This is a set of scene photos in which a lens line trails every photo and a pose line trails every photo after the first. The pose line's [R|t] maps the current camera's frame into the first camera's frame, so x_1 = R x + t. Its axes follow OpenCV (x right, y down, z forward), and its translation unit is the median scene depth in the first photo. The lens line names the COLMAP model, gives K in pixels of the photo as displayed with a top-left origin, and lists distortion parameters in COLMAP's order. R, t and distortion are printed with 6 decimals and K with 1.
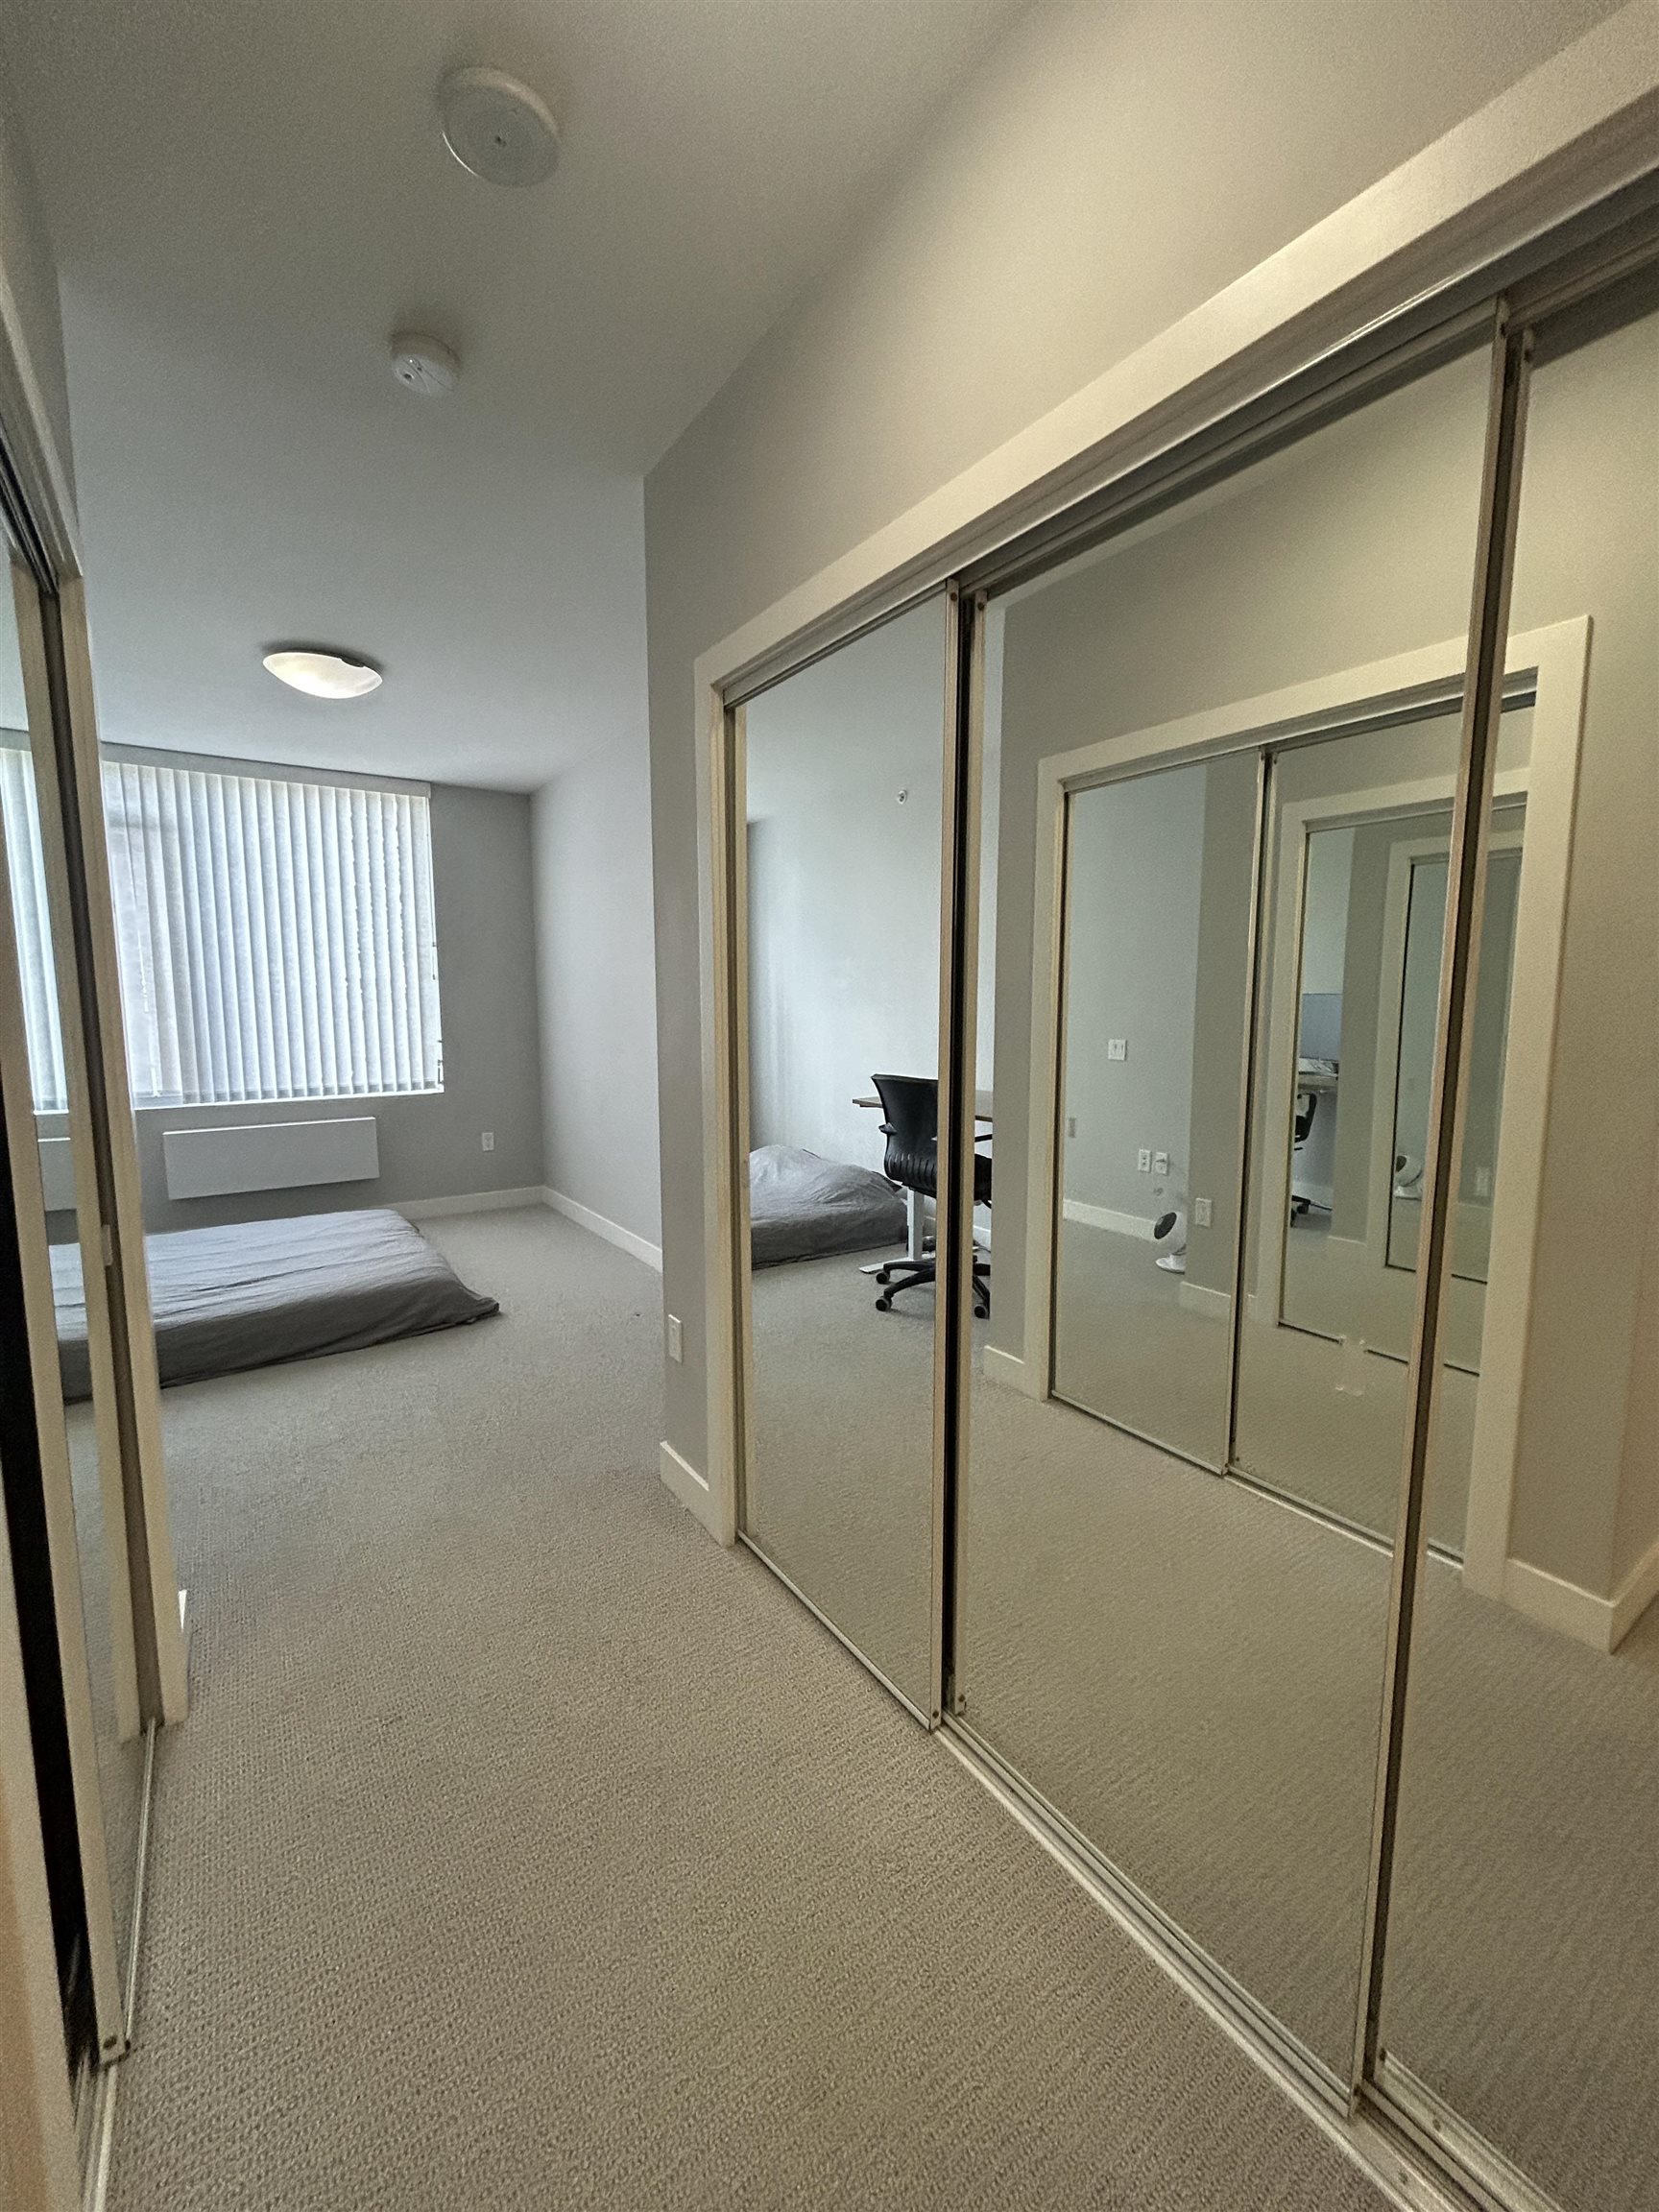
lens RADIAL K [[887.1, 0, 829.5], [0, 887.1, 1106.0], [0, 0, 1]] dist [-0.006926, -0.000405]
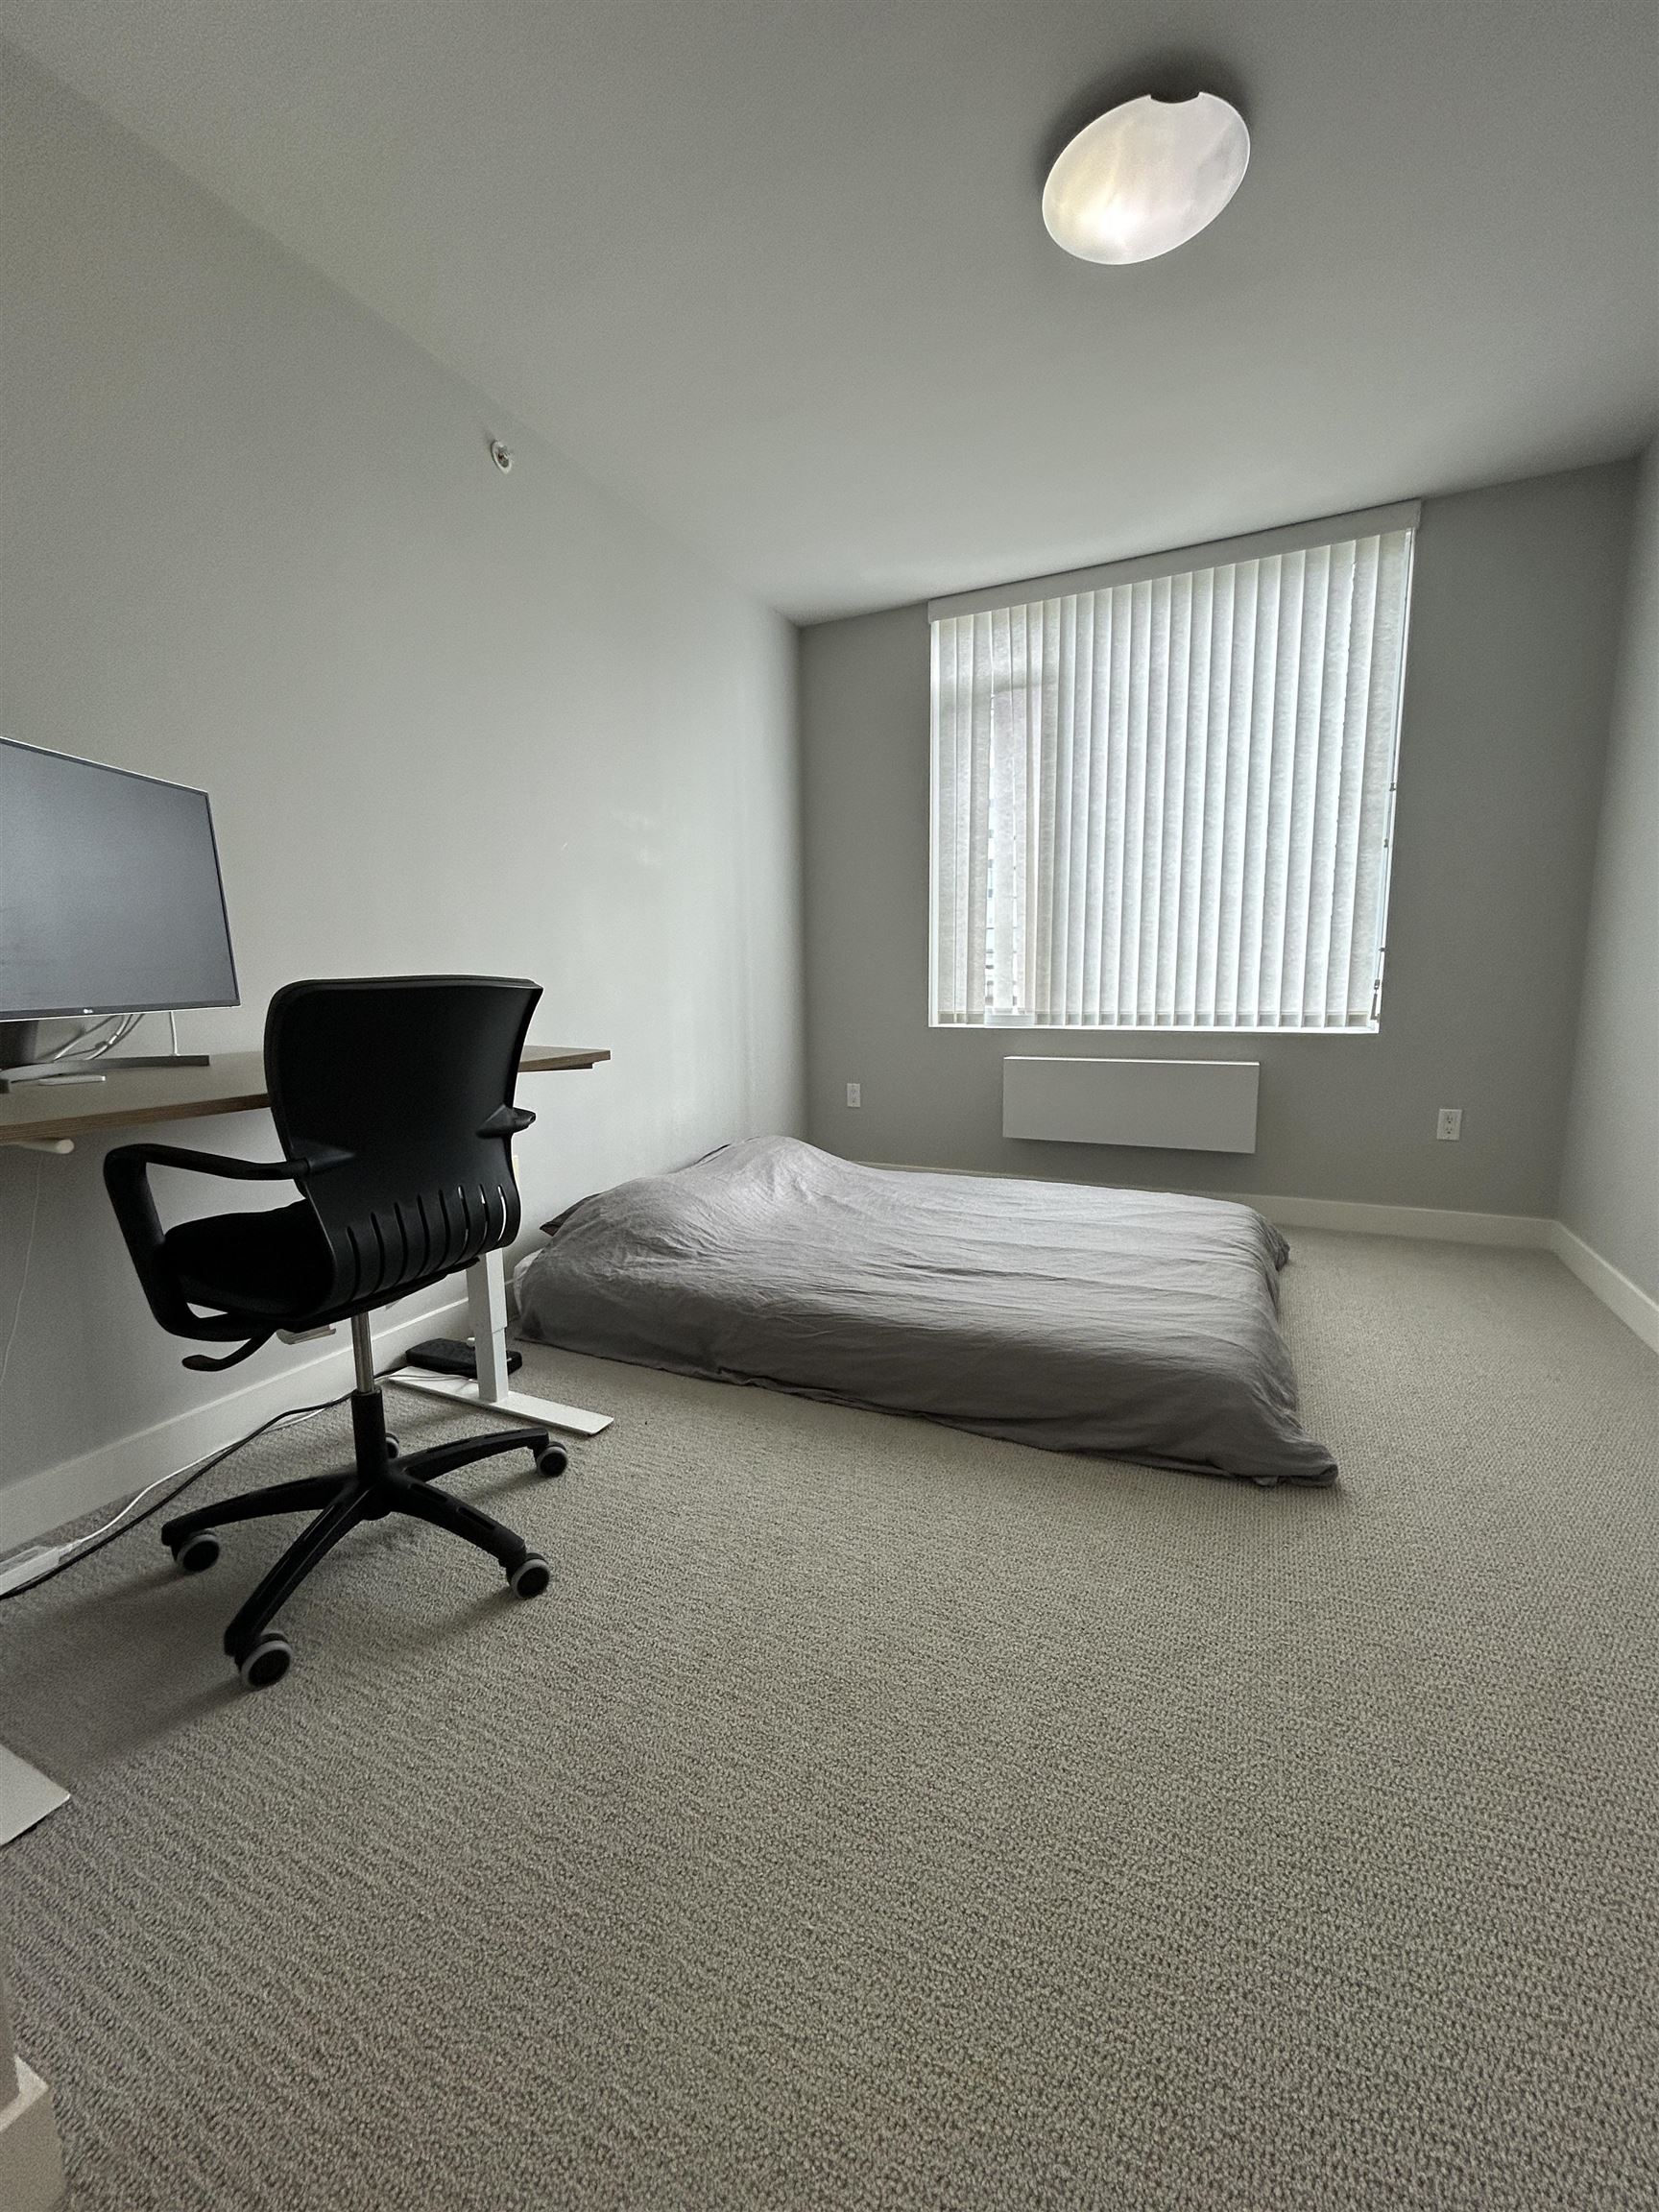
lens RADIAL K [[887.1, 0, 829.5], [0, 887.1, 1106.0], [0, 0, 1]] dist [-0.006926, -0.000405]
pose [[0.496191, 0.123519, -0.859382, -0.106580], [-0.088430, 0.991871, 0.091504, 0.014642], [0.863698, 0.030591, 0.503080, 0.431663]]
